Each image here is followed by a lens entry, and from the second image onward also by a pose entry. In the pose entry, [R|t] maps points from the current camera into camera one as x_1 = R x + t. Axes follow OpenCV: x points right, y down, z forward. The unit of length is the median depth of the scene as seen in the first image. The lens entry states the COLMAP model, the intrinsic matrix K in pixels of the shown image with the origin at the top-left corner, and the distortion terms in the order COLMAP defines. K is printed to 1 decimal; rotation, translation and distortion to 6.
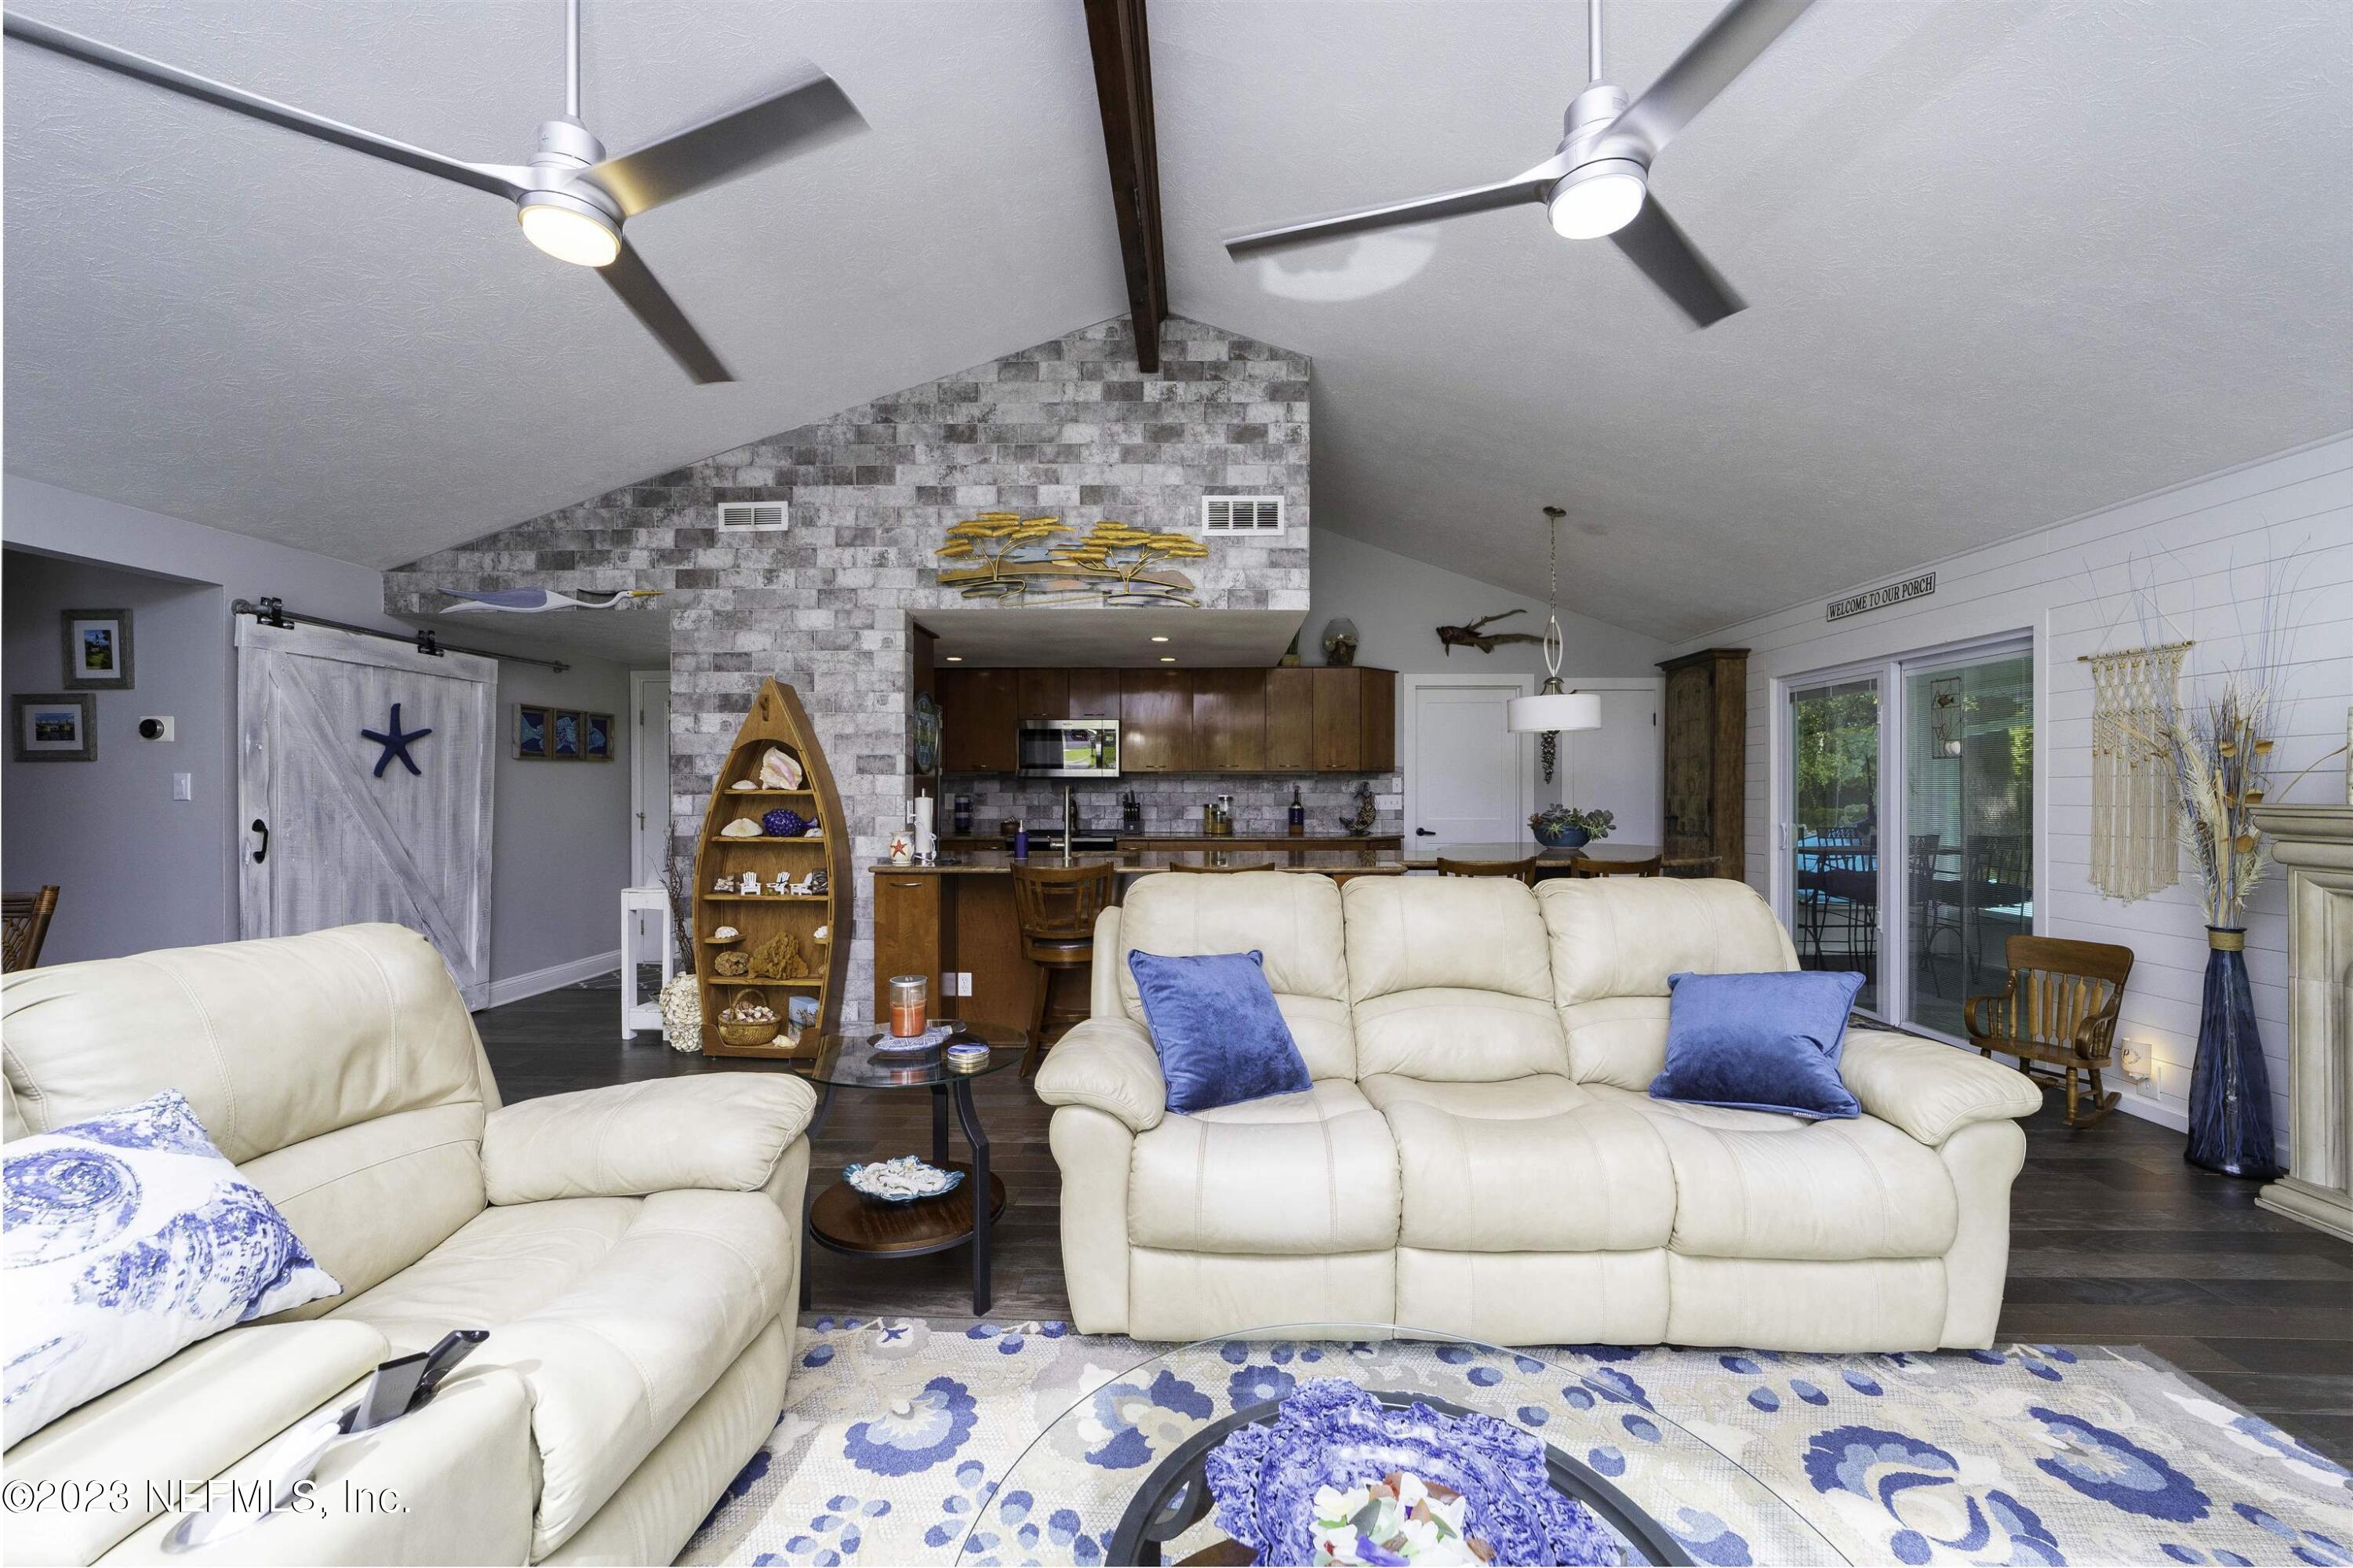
lens RADIAL K [[892.3, 0, 1178.0], [0, 892.3, 775.2], [0, 0, 1]] dist [-0.012605, 0.004157]
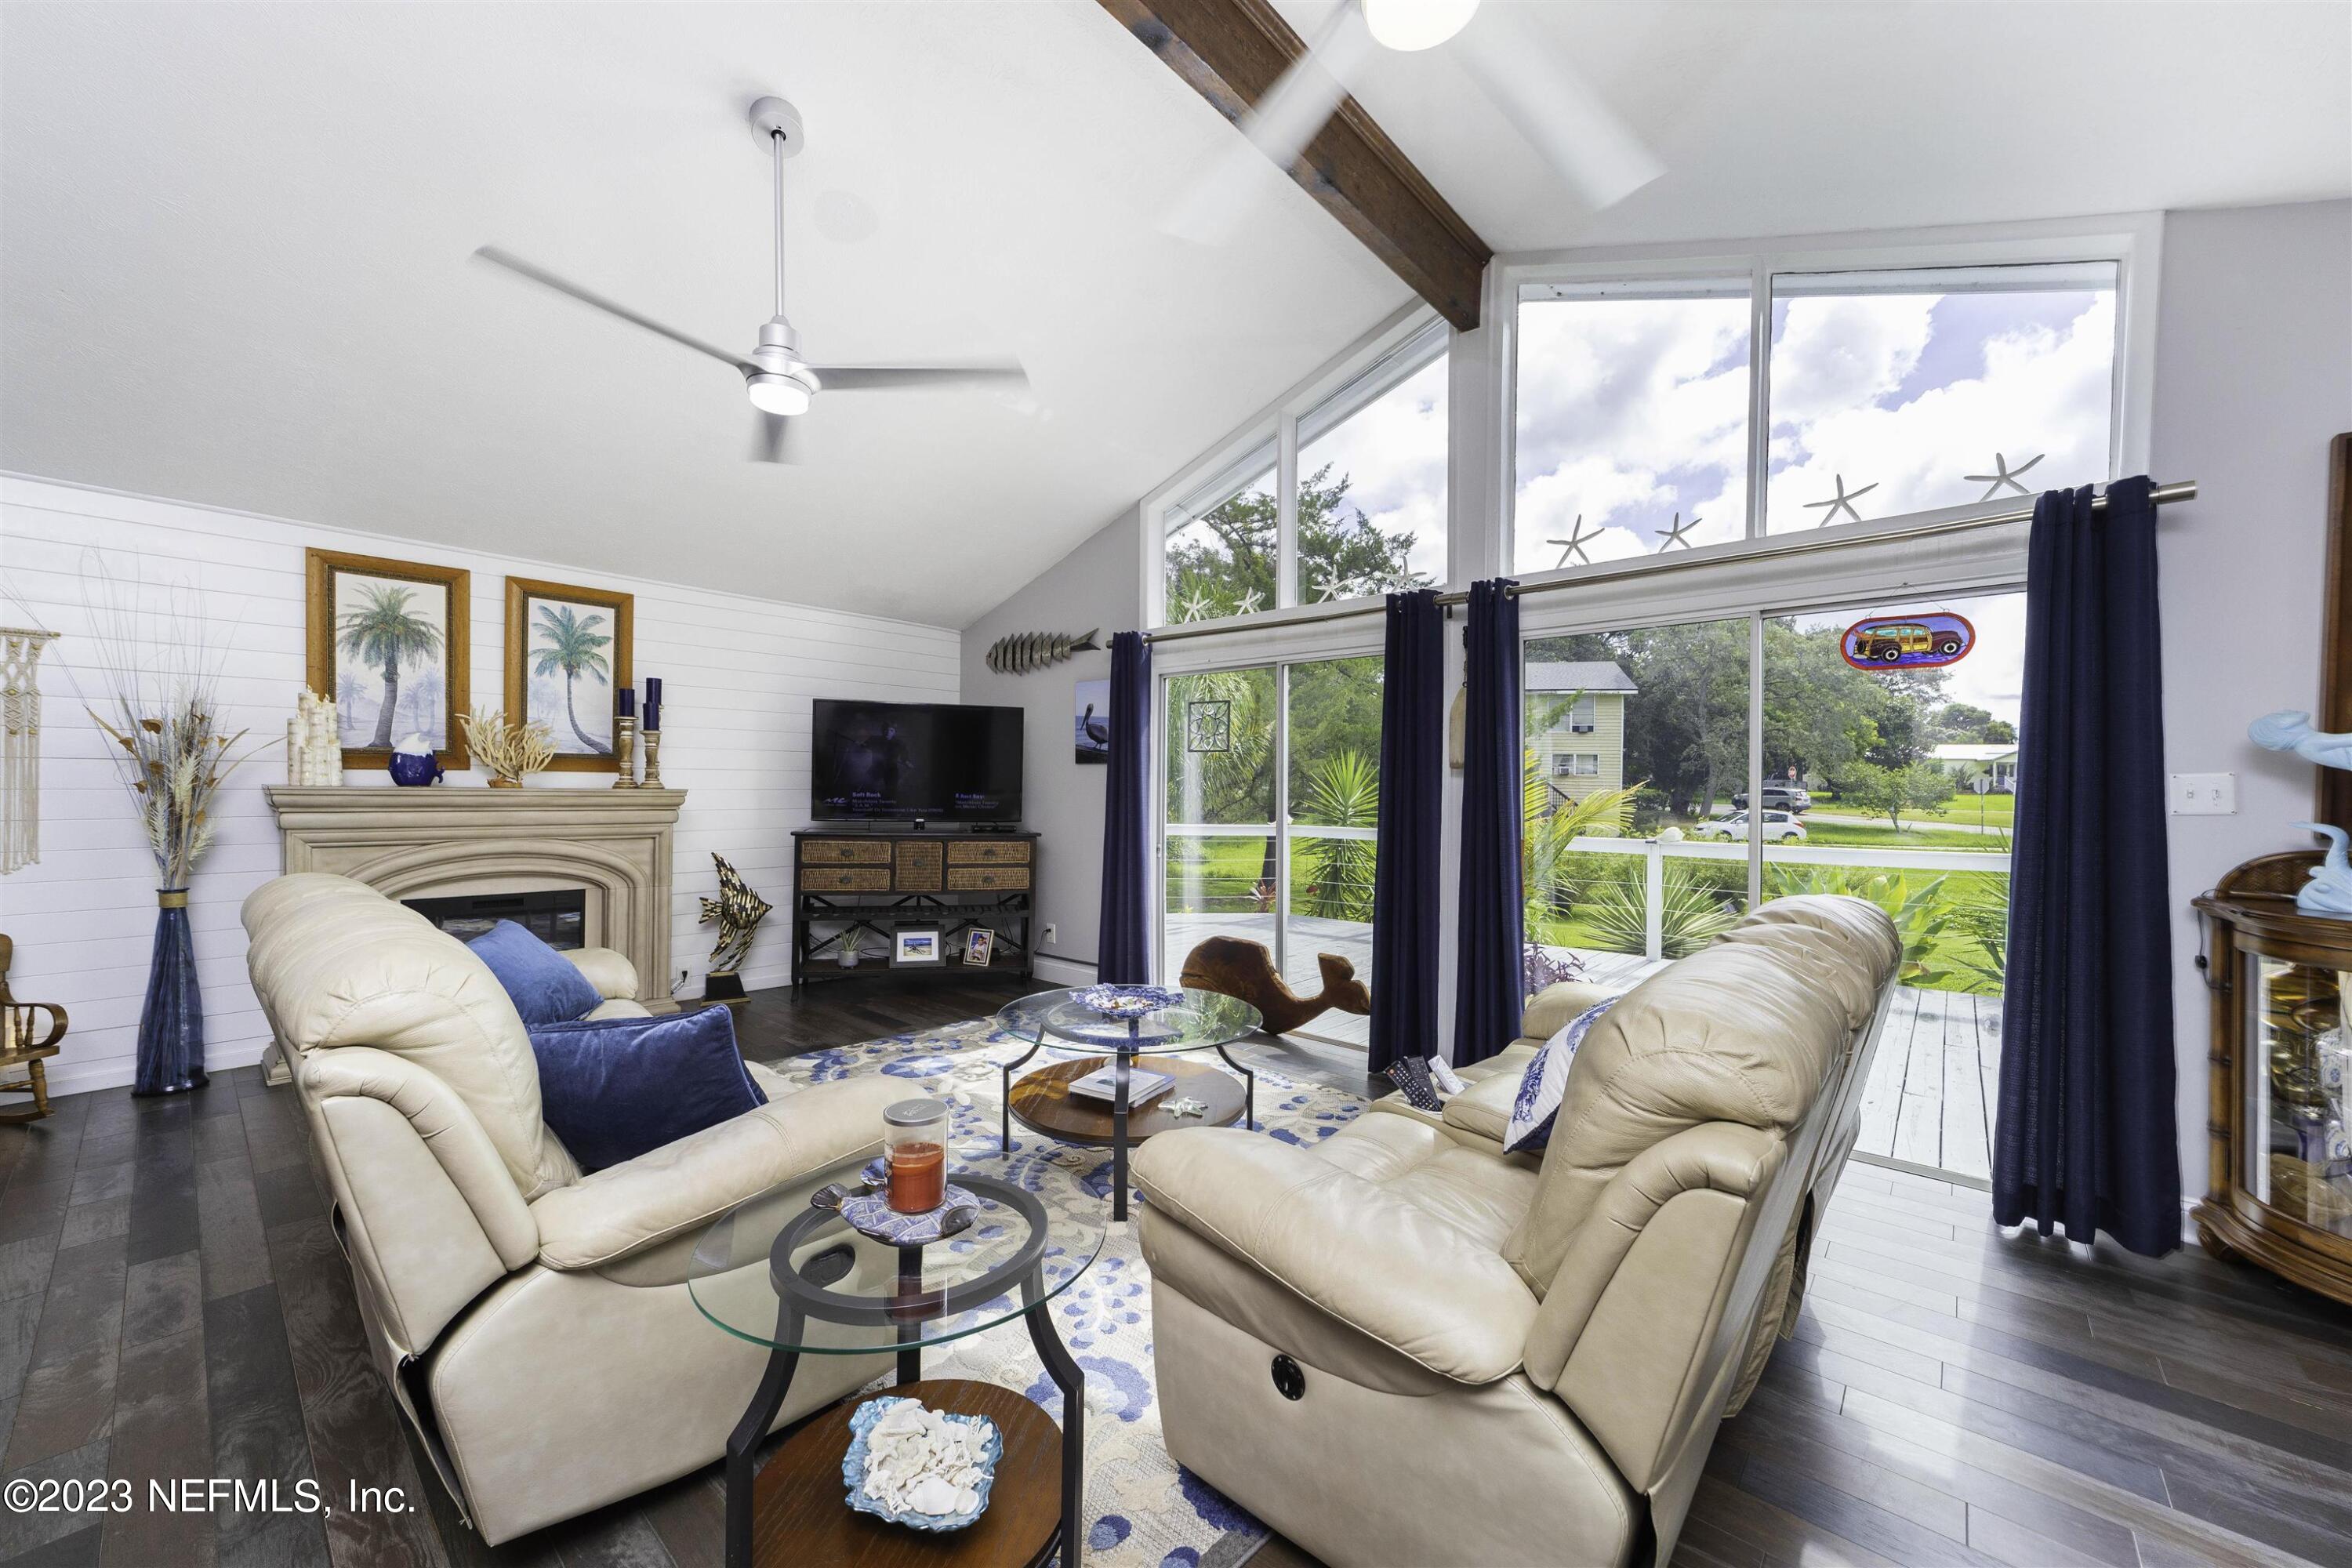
lens RADIAL K [[891.9, 0, 1164.8], [0, 891.9, 785.1], [0, 0, 1]] dist [-0.012605, 0.004157]
pose [[-0.763197, -0.013564, 0.646024, -0.517325], [-0.024363, 0.999673, -0.007791, 0.005987], [-0.645707, -0.021685, -0.763277, 0.876011]]
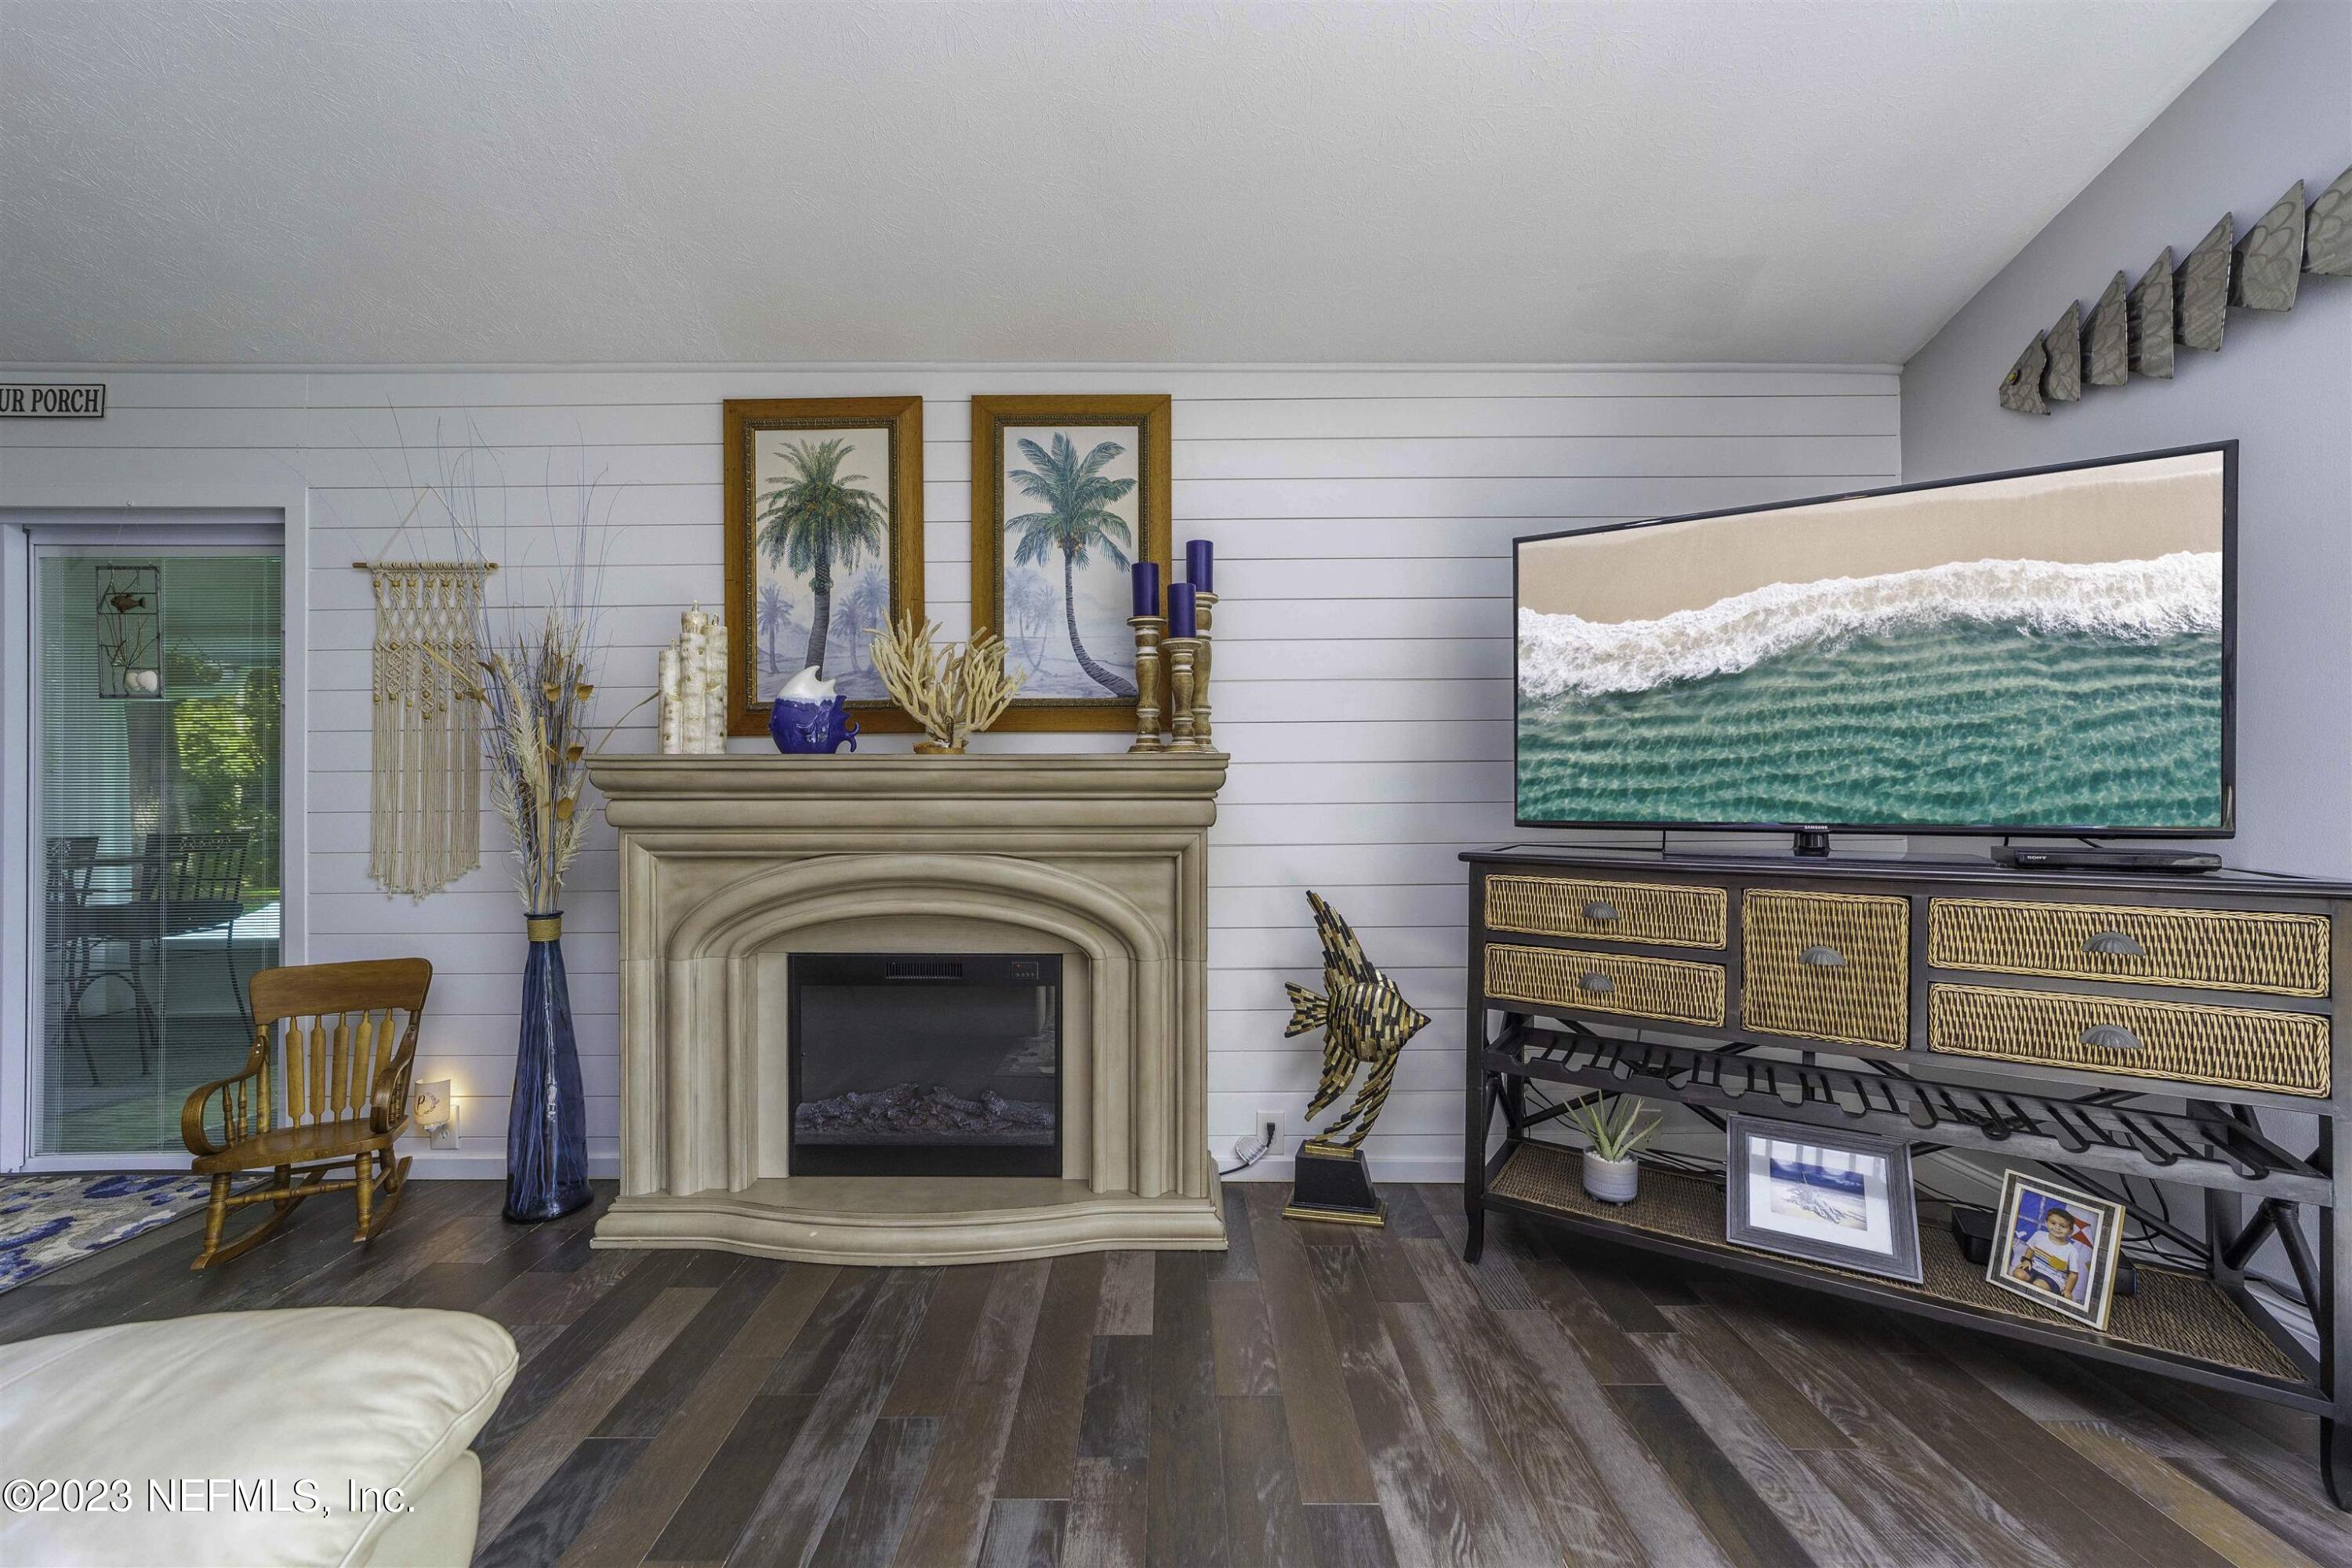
lens RADIAL K [[891.9, 0, 1173.3], [0, 891.9, 801.1], [0, 0, 1]] dist [-0.012605, 0.004157]
pose [[-0.039218, -0.006192, 0.999211, 0.288655], [-0.009228, 0.999940, 0.005834, 0.049238], [-0.999188, -0.008992, -0.039273, 0.378320]]
